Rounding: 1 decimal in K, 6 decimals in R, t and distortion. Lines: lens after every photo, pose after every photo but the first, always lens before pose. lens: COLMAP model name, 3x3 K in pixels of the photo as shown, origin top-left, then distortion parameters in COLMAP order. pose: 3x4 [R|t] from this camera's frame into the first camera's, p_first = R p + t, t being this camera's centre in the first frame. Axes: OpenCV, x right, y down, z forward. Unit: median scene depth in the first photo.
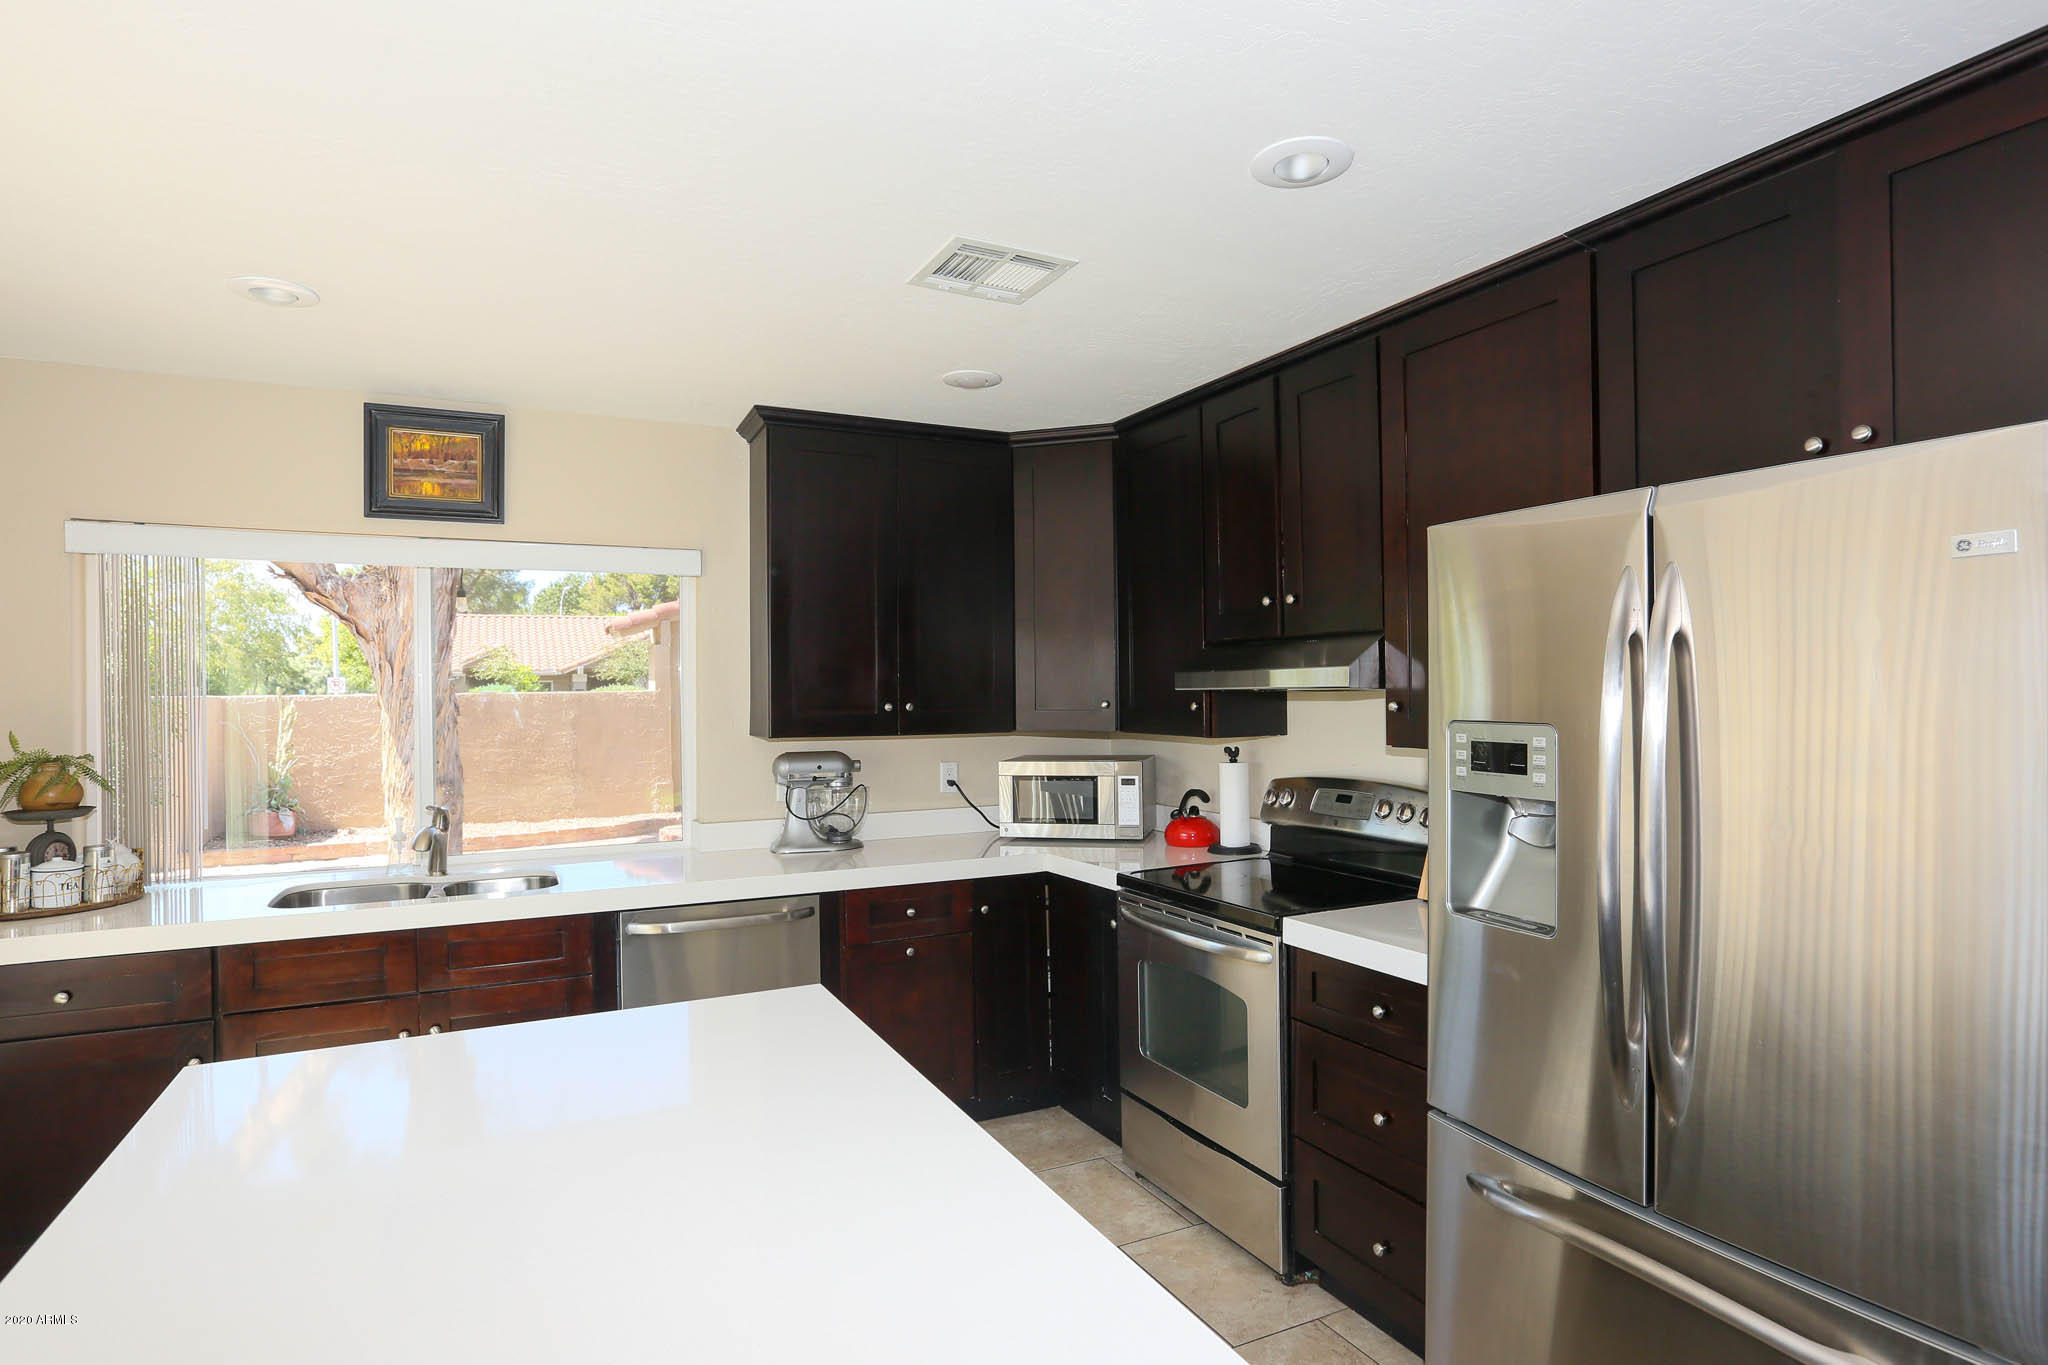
lens RADIAL K [[1075.3, 0, 1031.6], [0, 1075.3, 680.6], [0, 0, 1]] dist [-0.038094, 0.011156]
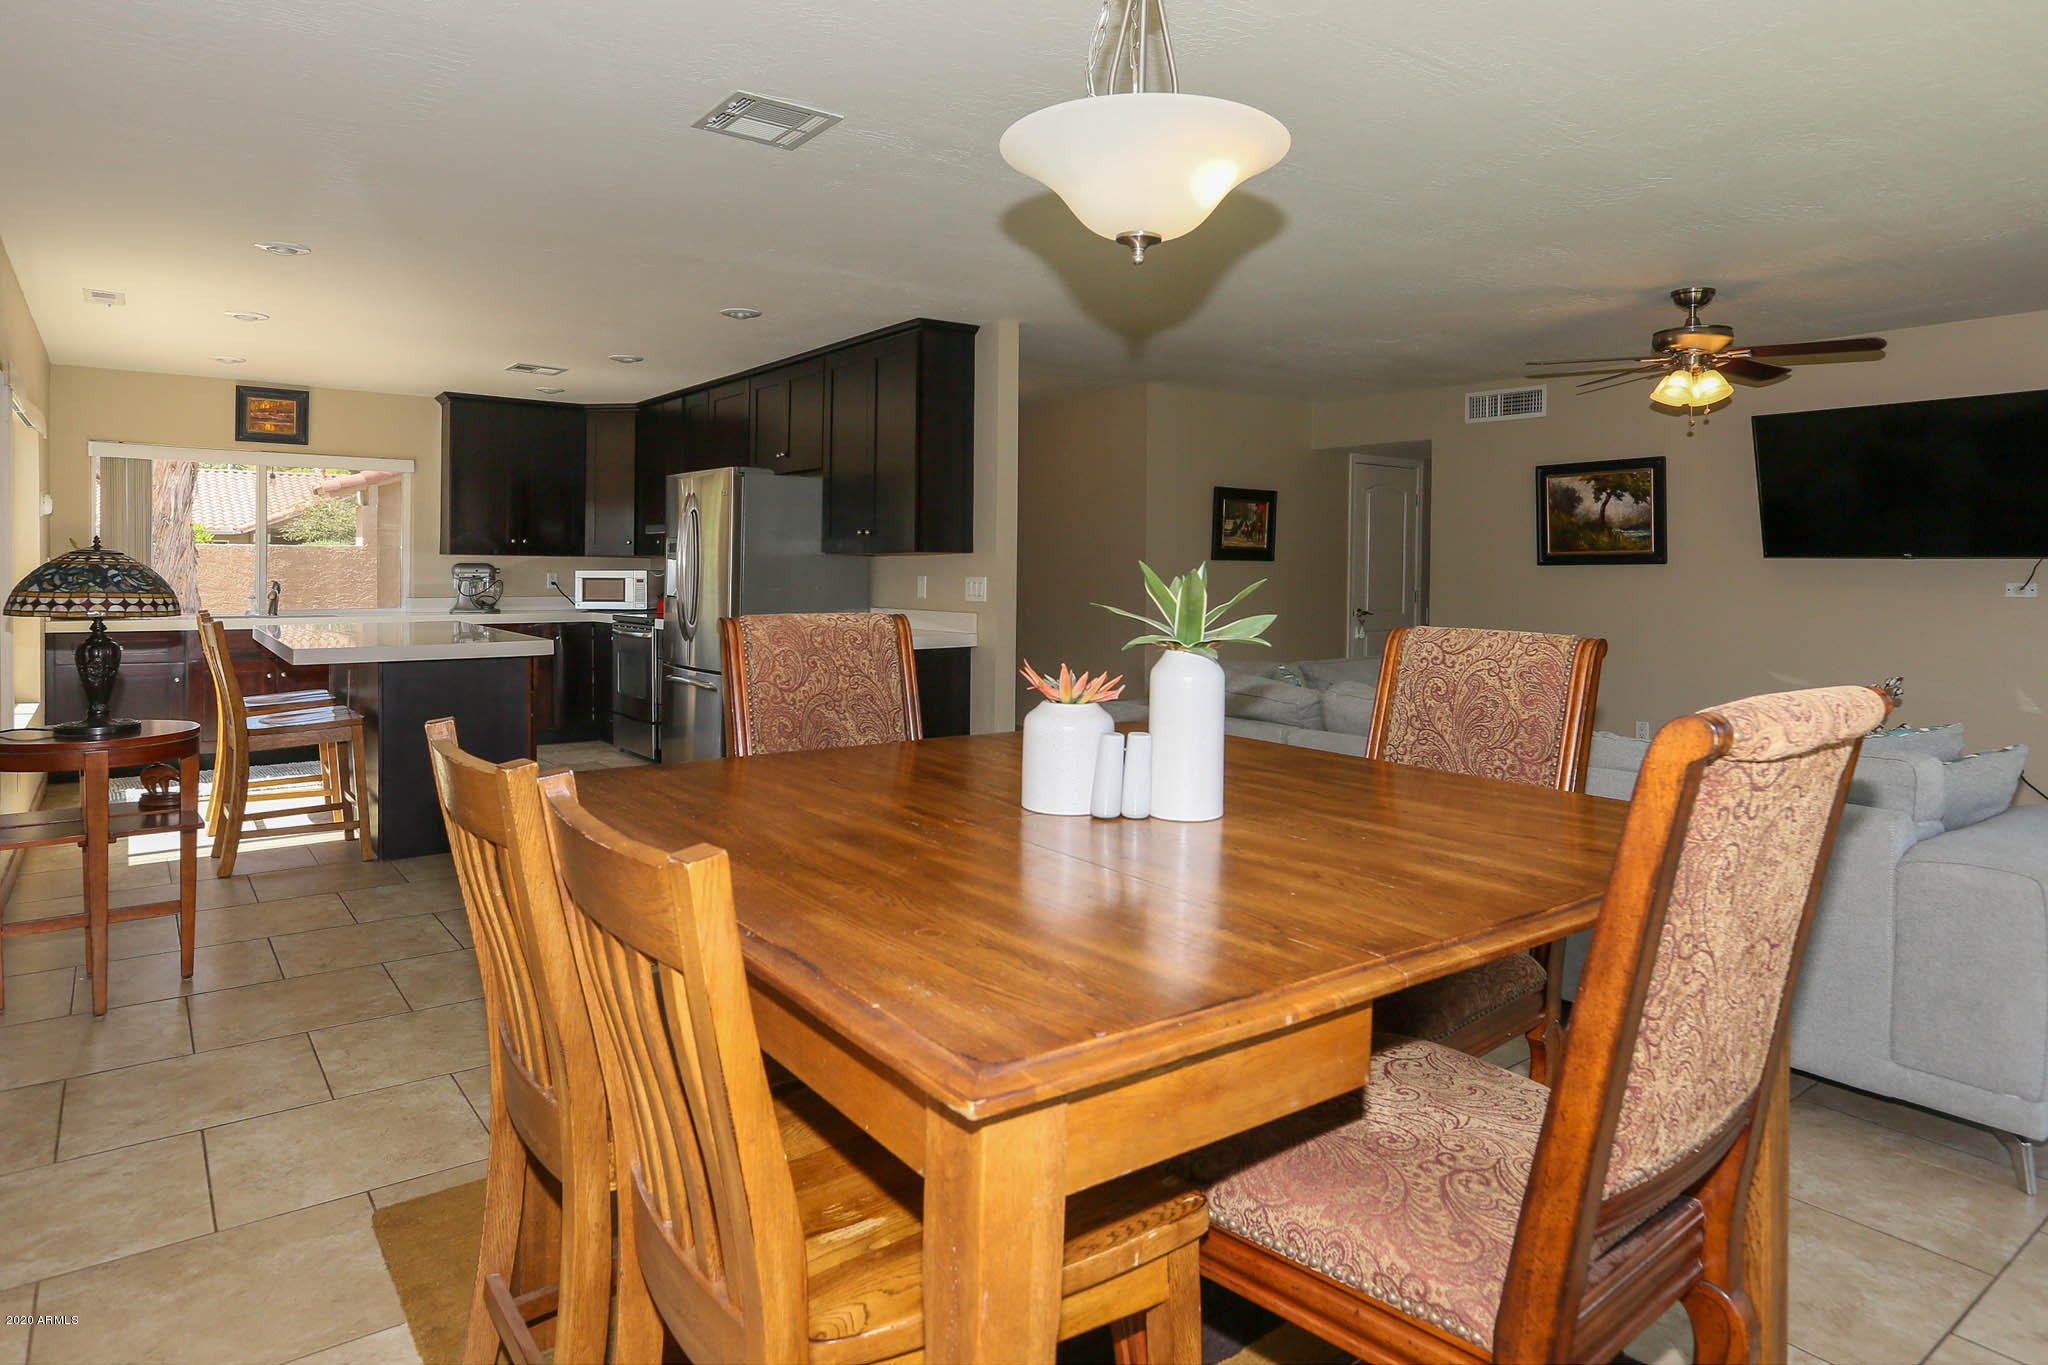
lens RADIAL K [[1134.2, 0, 1016.8], [0, 1134.2, 566.6], [0, 0, 1]] dist [-0.005192, 0.001587]
pose [[0.980136, 0.017625, 0.197542, 0.402188], [-0.019345, 0.999790, 0.006780, 0.042502], [-0.197381, -0.010467, 0.980271, -1.372487]]
